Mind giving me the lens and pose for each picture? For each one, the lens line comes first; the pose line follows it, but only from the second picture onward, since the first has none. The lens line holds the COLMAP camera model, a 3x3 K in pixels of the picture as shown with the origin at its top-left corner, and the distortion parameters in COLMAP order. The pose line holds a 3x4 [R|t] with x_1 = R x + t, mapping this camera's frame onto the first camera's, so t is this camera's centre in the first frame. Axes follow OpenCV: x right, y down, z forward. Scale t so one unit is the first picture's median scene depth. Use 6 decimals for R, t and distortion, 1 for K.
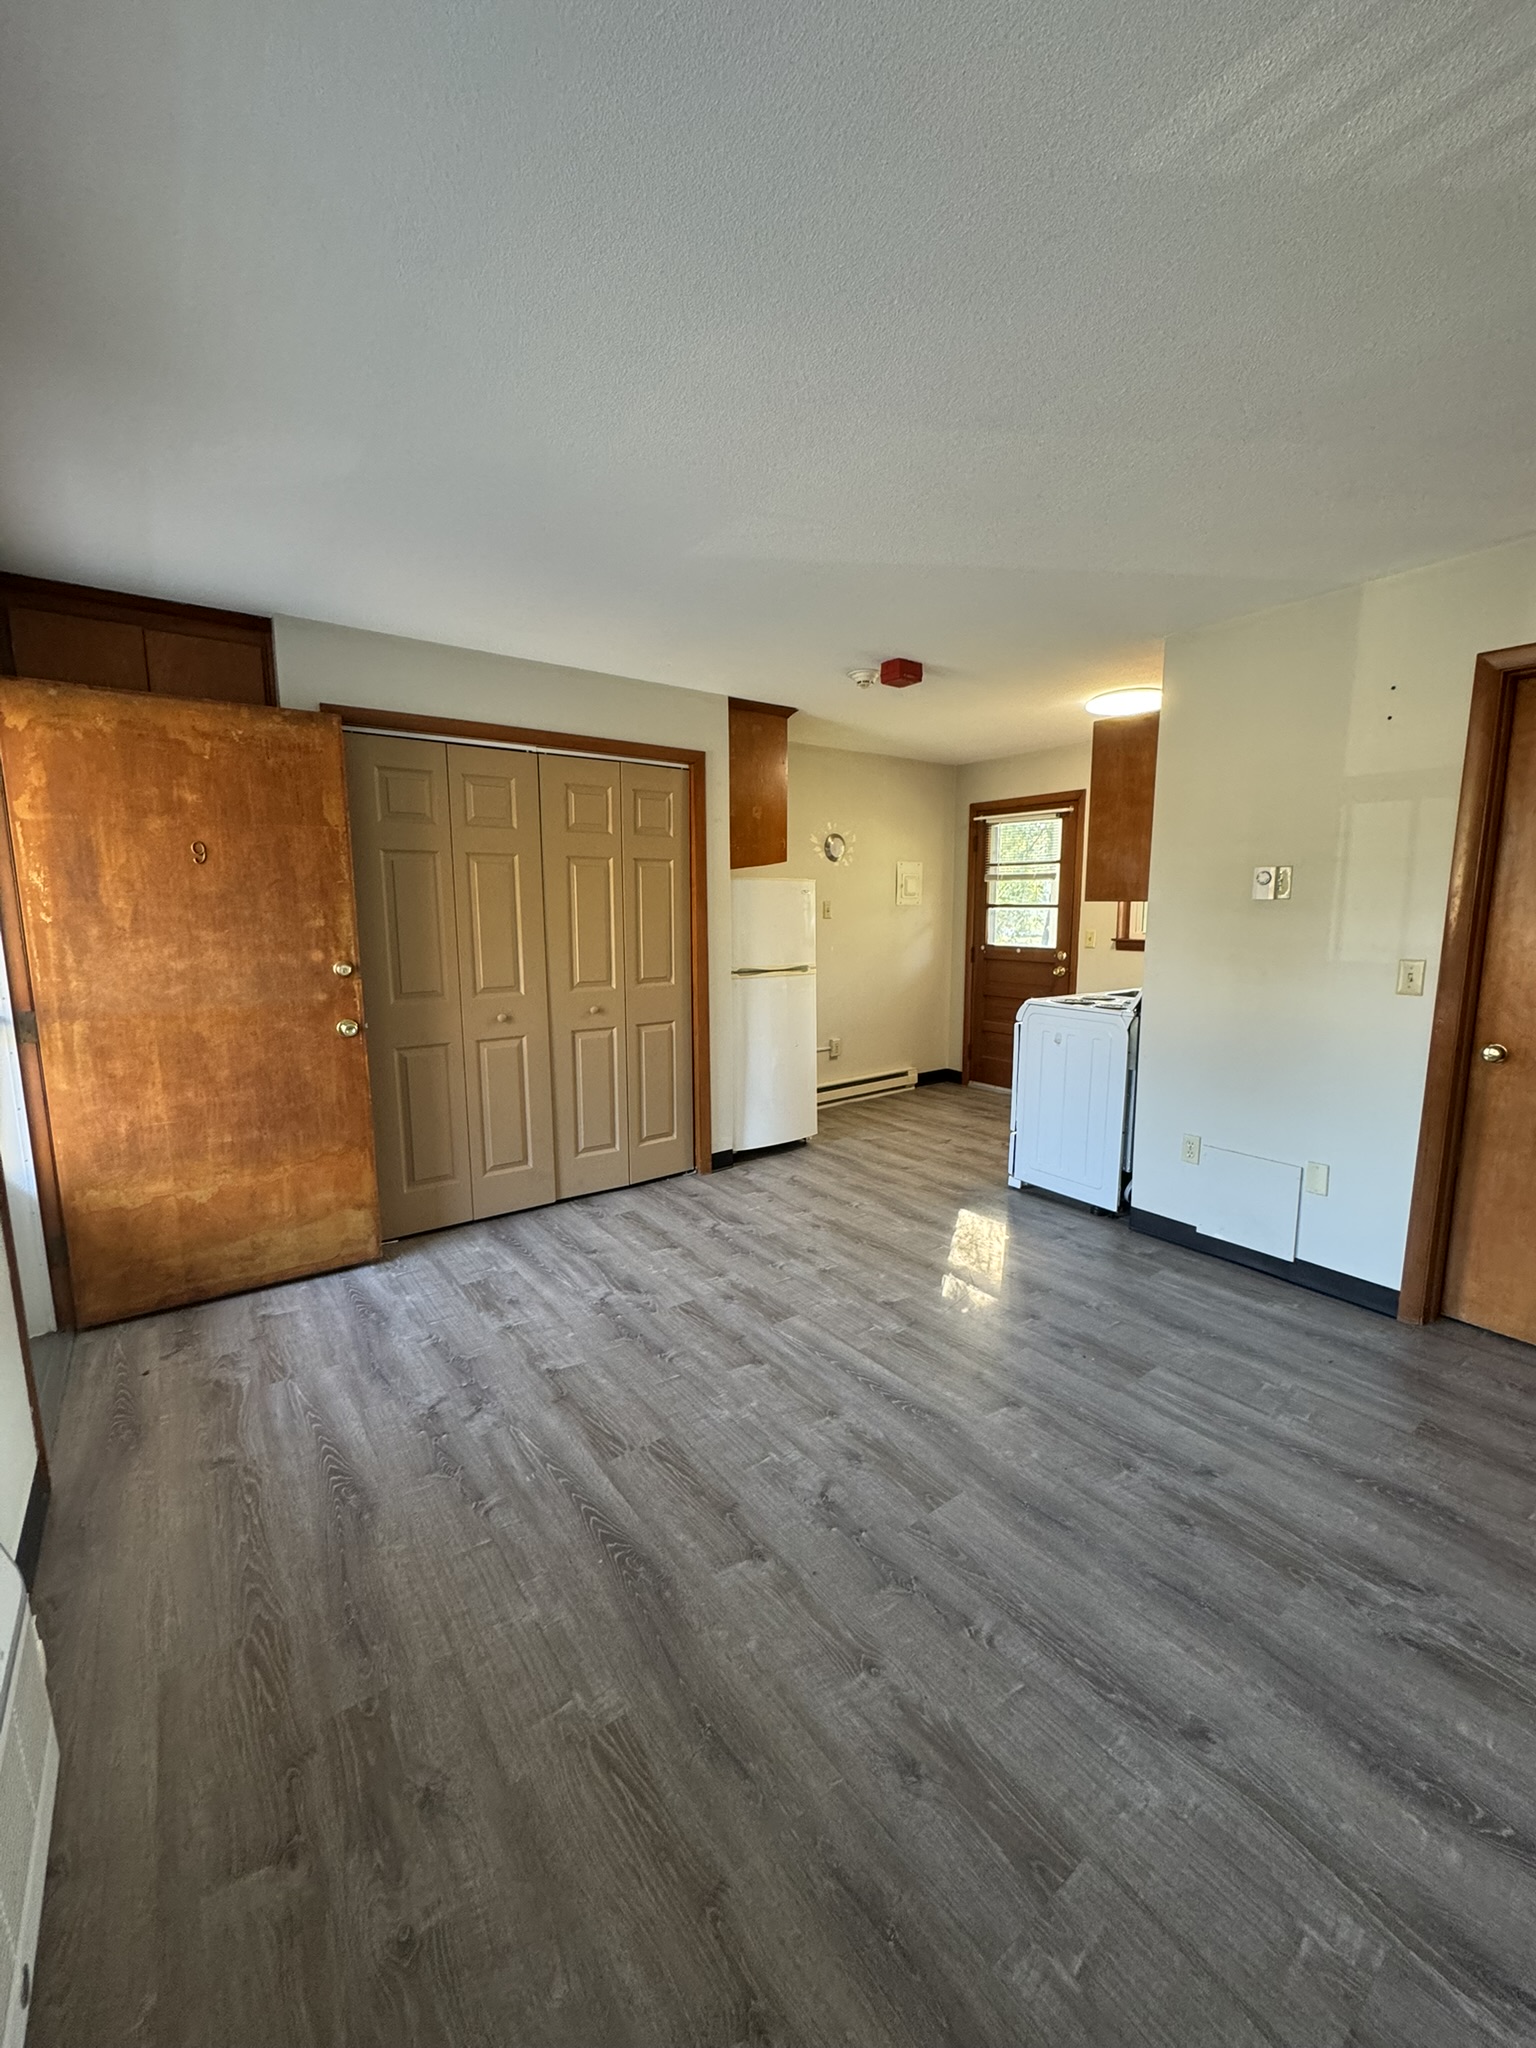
lens RADIAL K [[811.4, 0, 770.9], [0, 811.4, 1022.9], [0, 0, 1]] dist [-0.002036, 0.000011]
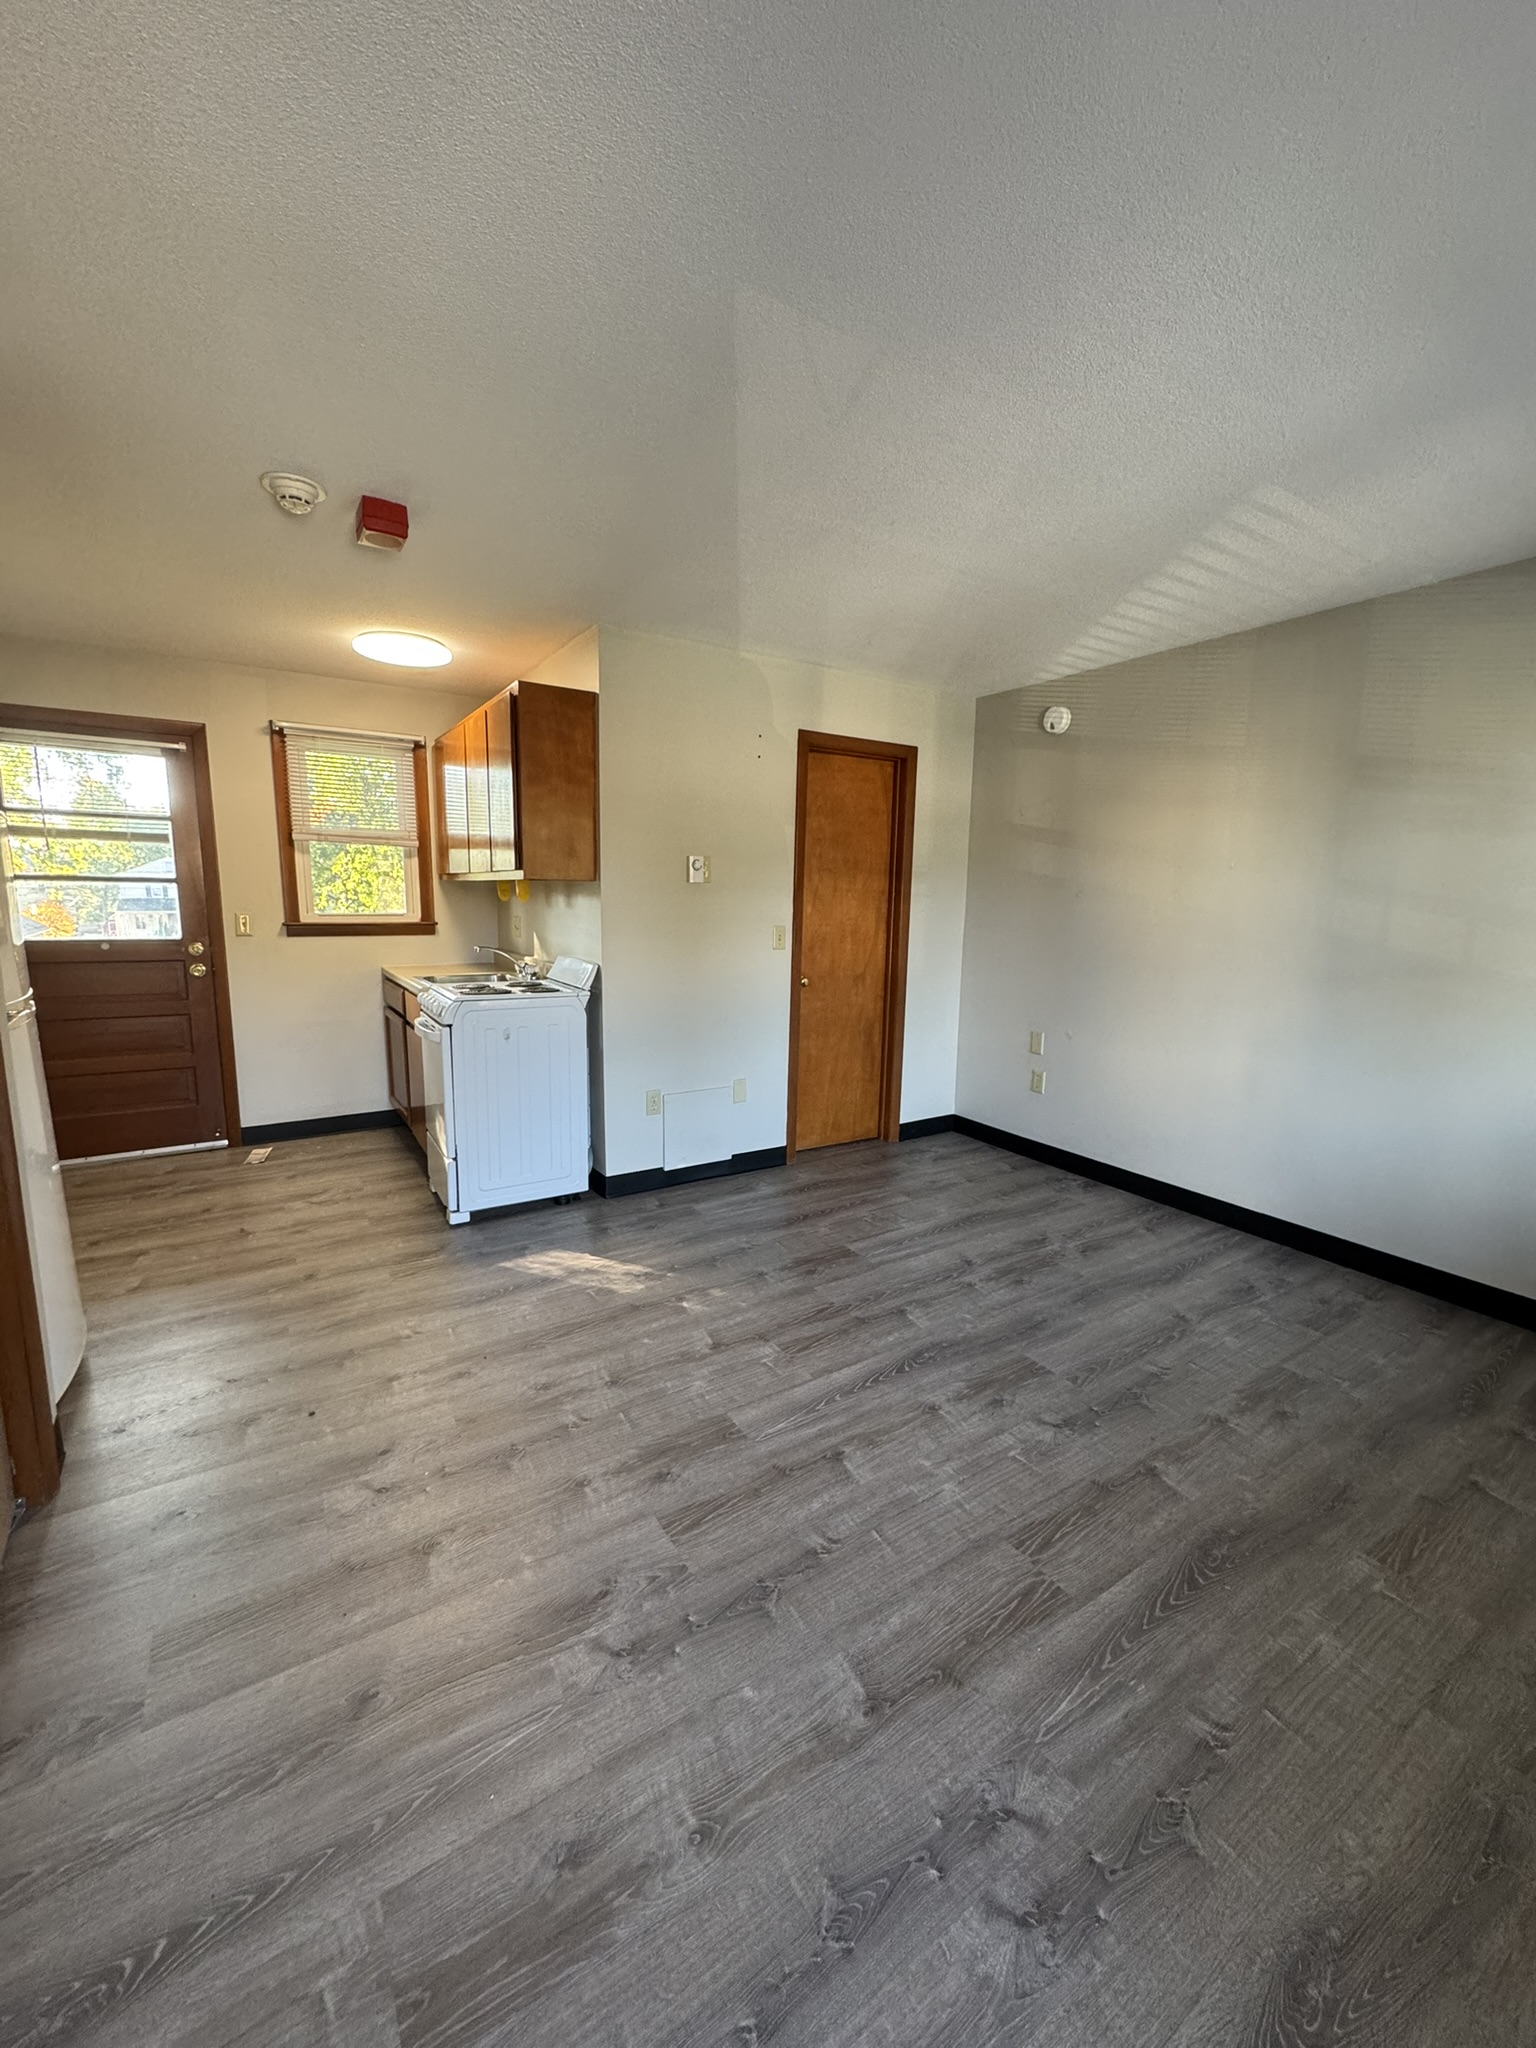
lens RADIAL K [[811.4, 0, 770.9], [0, 811.4, 1022.9], [0, 0, 1]] dist [-0.002036, 0.000011]
pose [[0.067372, -0.150474, 0.986316, -0.469411], [0.126386, 0.981885, 0.141165, -0.076231], [-0.989691, 0.115146, 0.085170, 0.599345]]
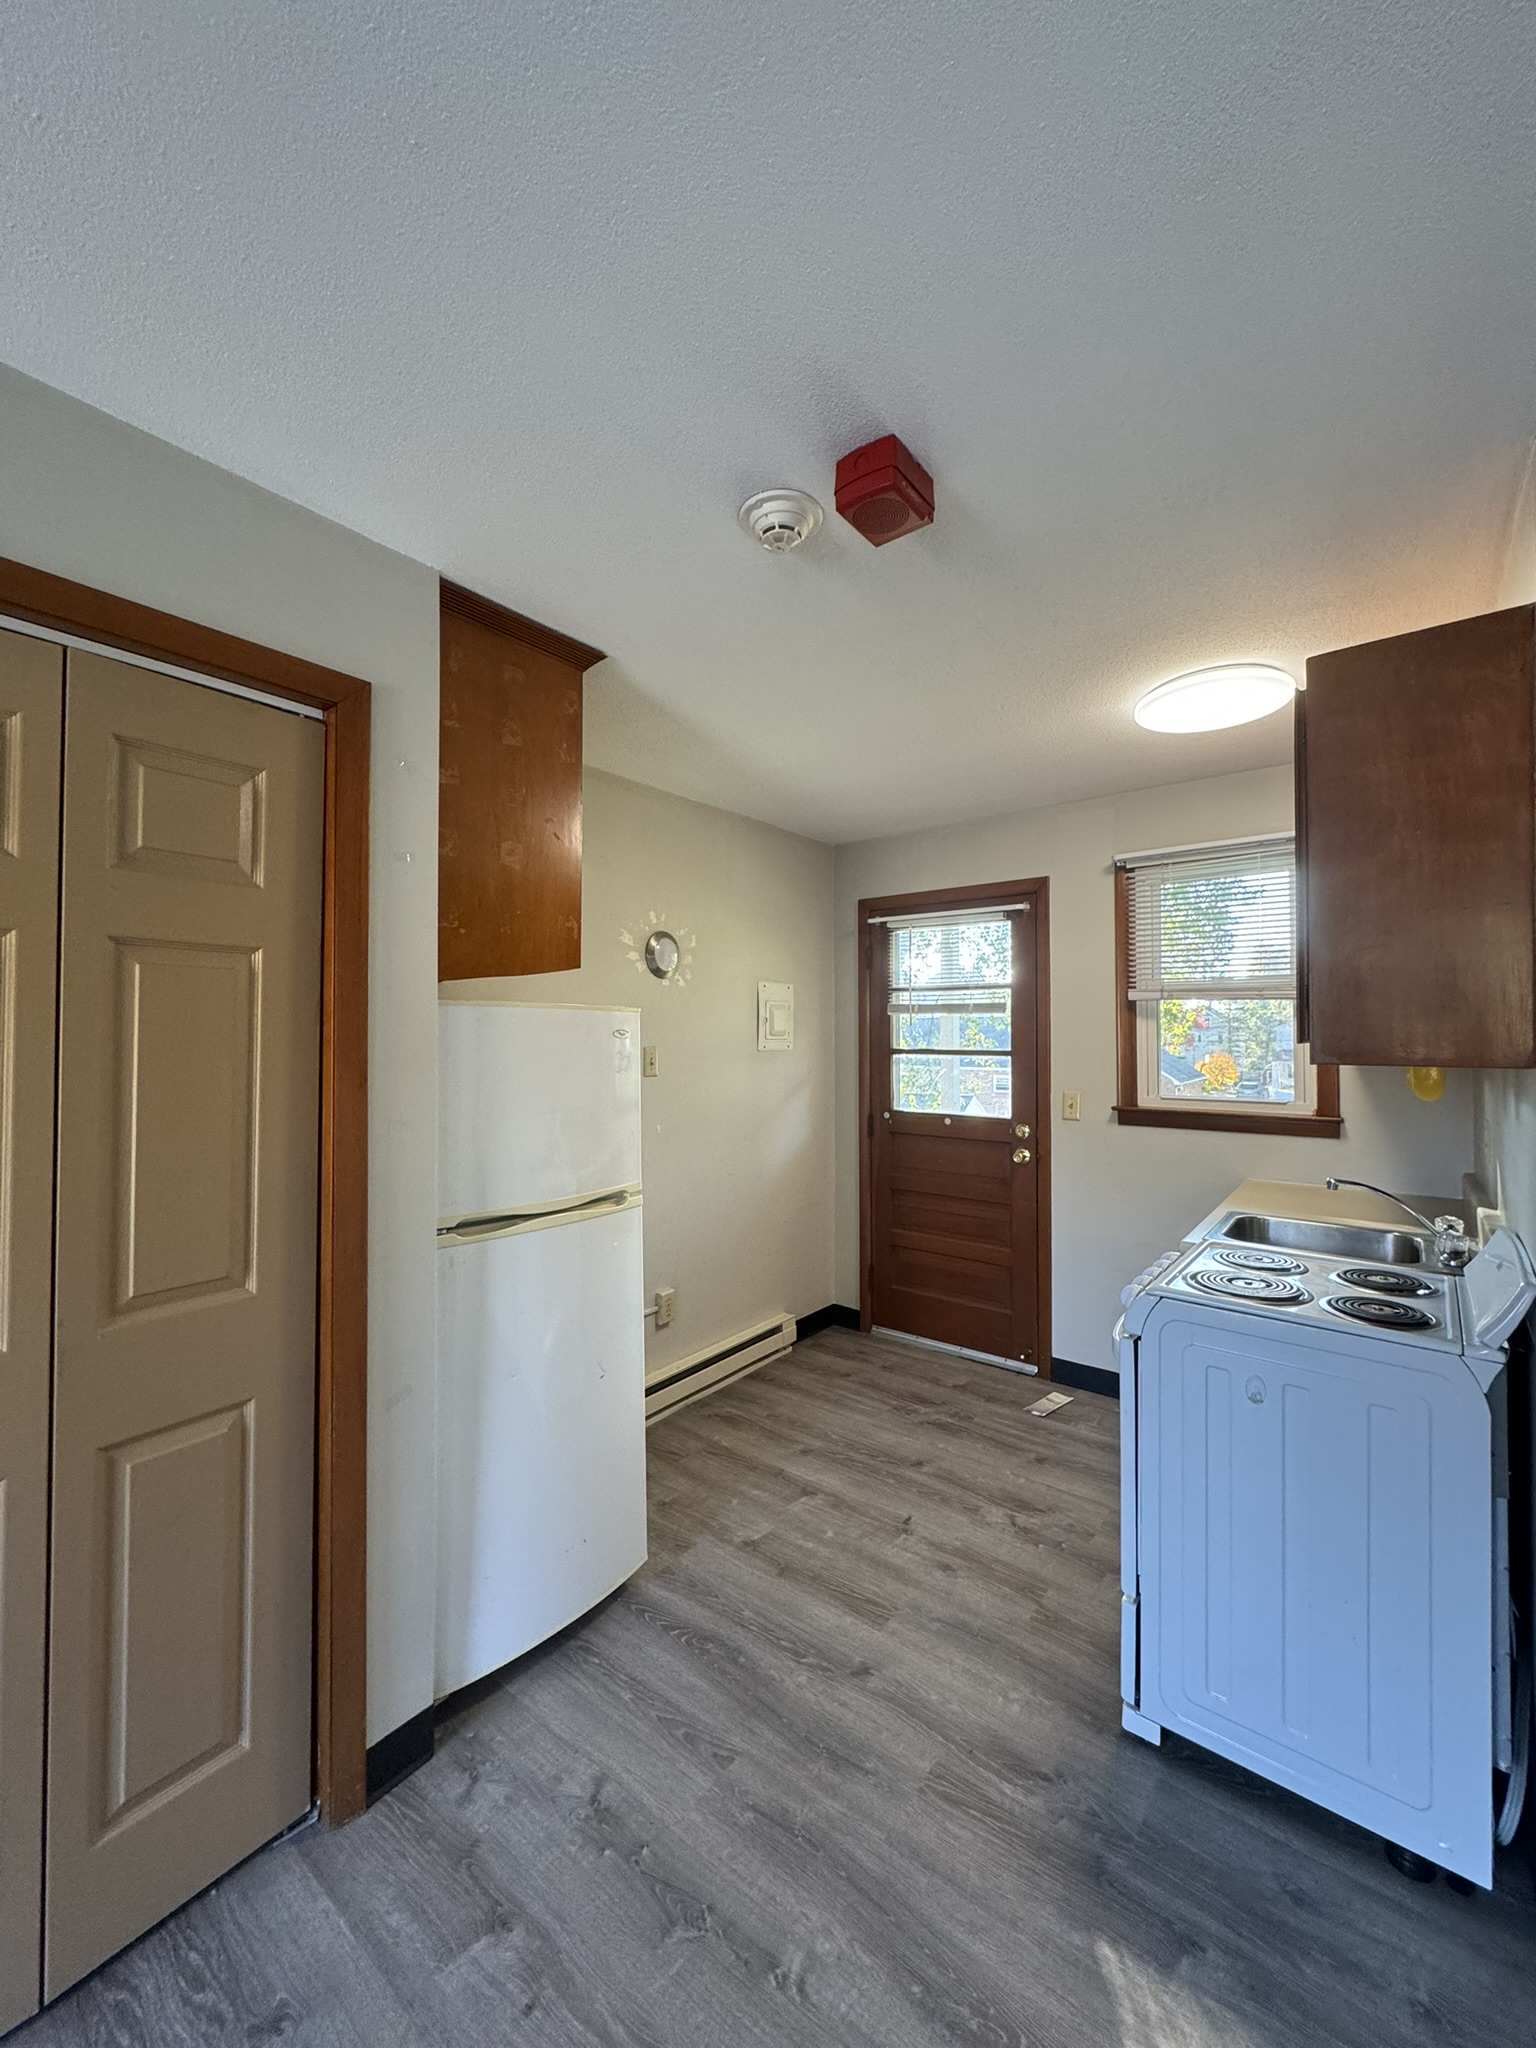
lens RADIAL K [[811.4, 0, 770.9], [0, 811.4, 1022.9], [0, 0, 1]] dist [-0.002036, 0.000011]
pose [[0.966066, 0.006760, 0.258209, 0.005920], [0.034397, 0.987387, -0.154542, -0.104328], [-0.255996, 0.158179, 0.953648, 0.600235]]
